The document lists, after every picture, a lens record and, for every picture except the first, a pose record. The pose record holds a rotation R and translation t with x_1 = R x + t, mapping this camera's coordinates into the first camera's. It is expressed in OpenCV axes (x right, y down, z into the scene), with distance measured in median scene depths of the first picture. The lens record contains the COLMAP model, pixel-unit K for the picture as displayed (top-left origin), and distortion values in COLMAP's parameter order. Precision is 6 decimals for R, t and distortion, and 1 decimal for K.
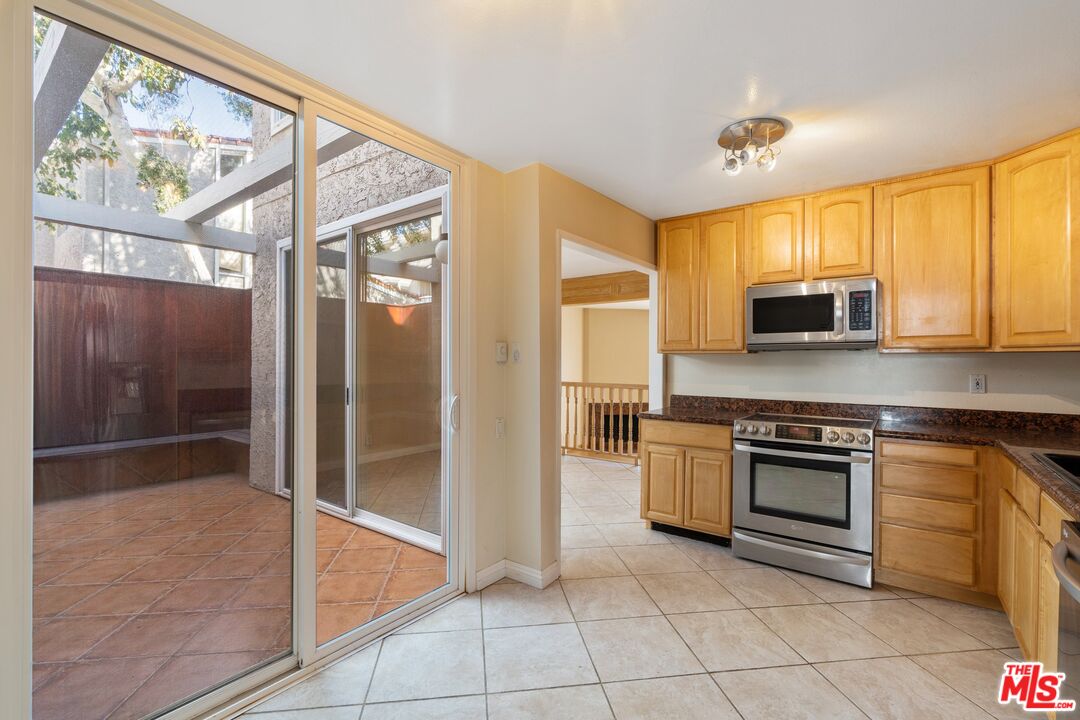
lens RADIAL K [[476.6, 0, 521.1], [0, 476.6, 366.3], [0, 0, 1]] dist [0.000444, 0.000283]
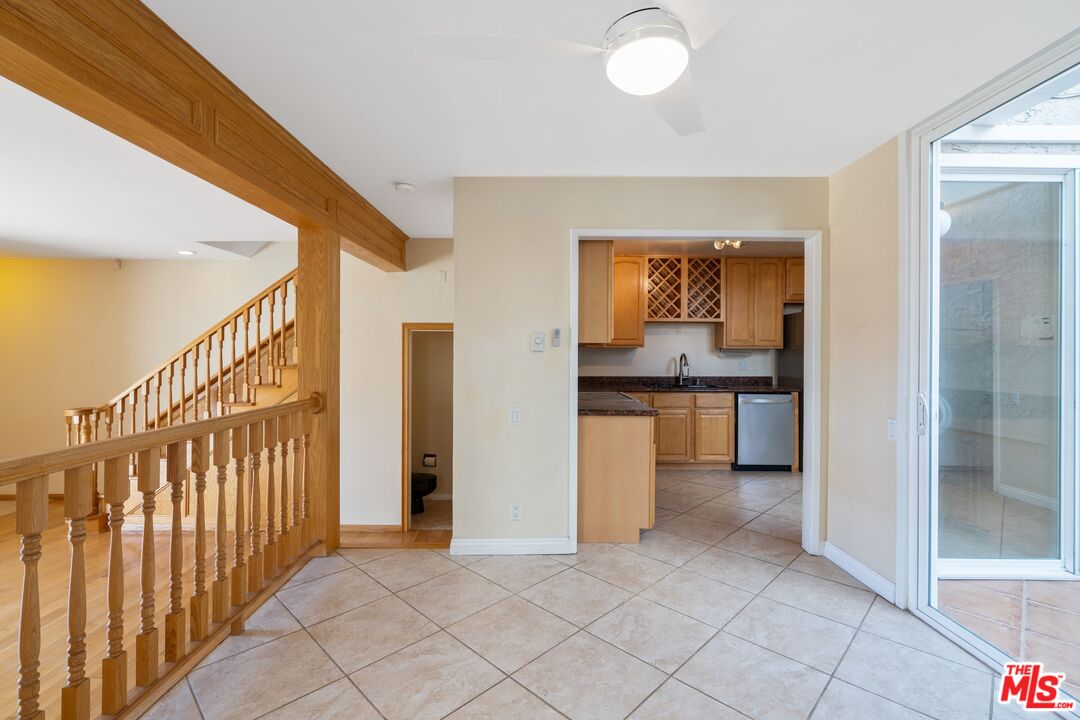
lens RADIAL K [[481.1, 0, 534.6], [0, 481.1, 354.7], [0, 0, 1]] dist [-0.005570, 0.000404]
pose [[-0.625551, -0.011657, 0.780096, -0.390125], [-0.002931, 0.999916, 0.012591, -0.021303], [-0.780178, 0.005590, -0.625533, 2.168613]]
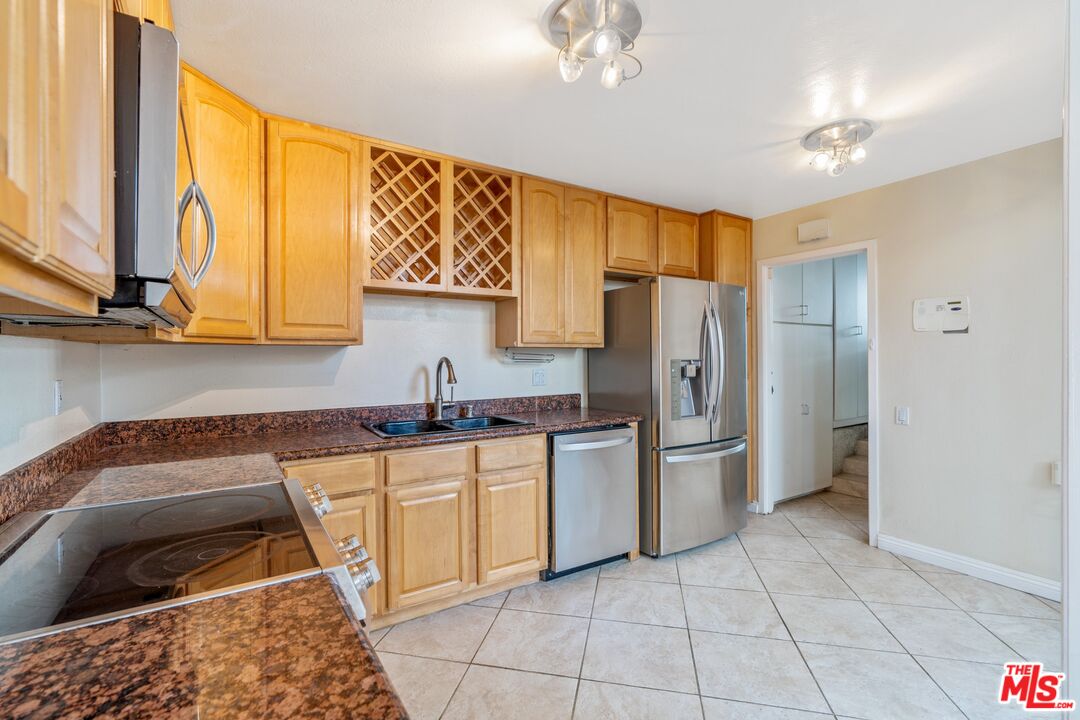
lens RADIAL K [[481.1, 0, 534.6], [0, 481.1, 354.7], [0, 0, 1]] dist [-0.005570, 0.000404]
pose [[-0.947813, -0.000314, 0.318828, 0.269567], [0.001564, 0.999983, 0.005635, -0.014020], [-0.318824, 0.005840, -0.947796, 1.343195]]
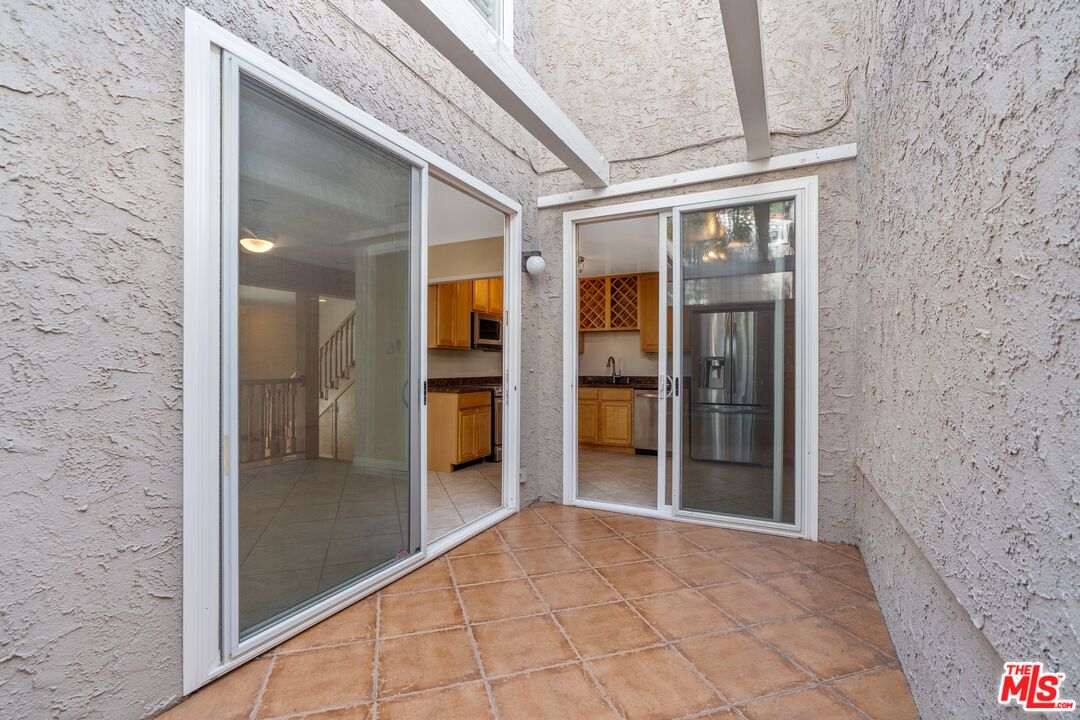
lens RADIAL K [[490.3, 0, 535.9], [0, 490.3, 362.9], [0, 0, 1]] dist [-0.002974, -0.000177]
pose [[-0.197566, 0.001083, 0.980289, -1.522580], [0.003429, 0.999994, -0.000414, 0.026170], [-0.980284, 0.003279, -0.197569, 1.321594]]
